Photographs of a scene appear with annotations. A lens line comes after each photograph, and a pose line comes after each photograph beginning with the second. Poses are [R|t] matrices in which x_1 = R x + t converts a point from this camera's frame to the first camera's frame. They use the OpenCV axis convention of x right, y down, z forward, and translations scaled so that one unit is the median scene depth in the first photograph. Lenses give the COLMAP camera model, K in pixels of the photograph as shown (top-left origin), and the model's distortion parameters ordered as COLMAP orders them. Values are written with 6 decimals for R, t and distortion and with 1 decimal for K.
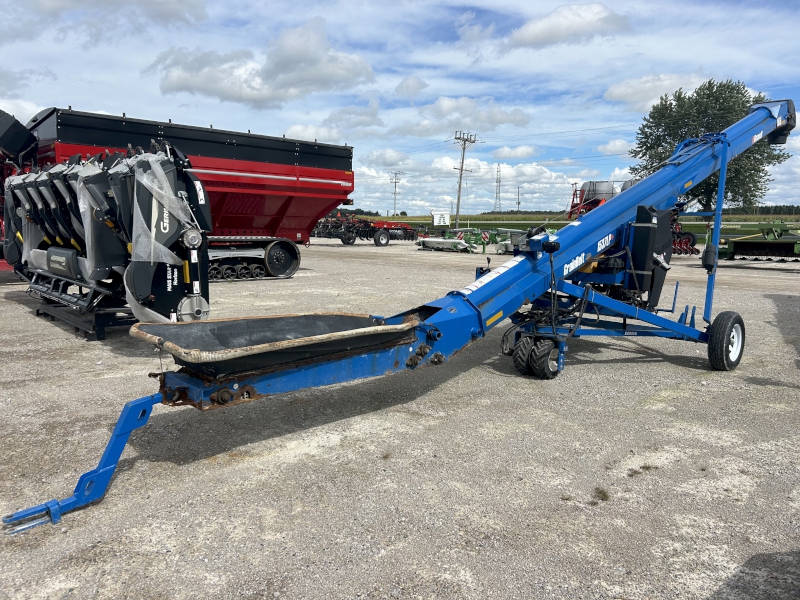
lens RADIAL K [[605.3, 0, 400.0], [0, 605.3, 300.0], [0, 0, 1]] dist [0.078009, -0.089587]
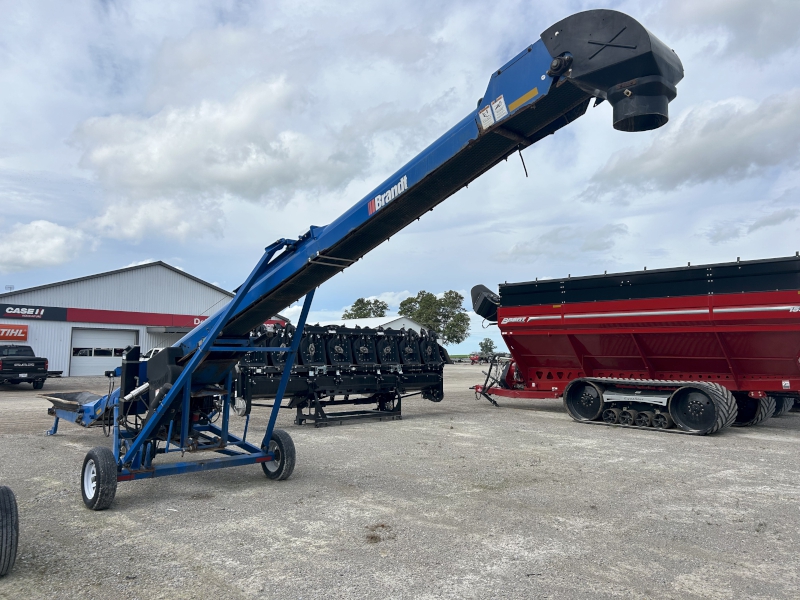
lens RADIAL K [[605.3, 0, 400.0], [0, 605.3, 300.0], [0, 0, 1]] dist [0.078009, -0.089587]
pose [[0.042878, -0.117289, -0.992172, 0.647375], [-0.139259, 0.982689, -0.122186, -0.058190], [0.989327, 0.143408, 0.025802, 0.590713]]
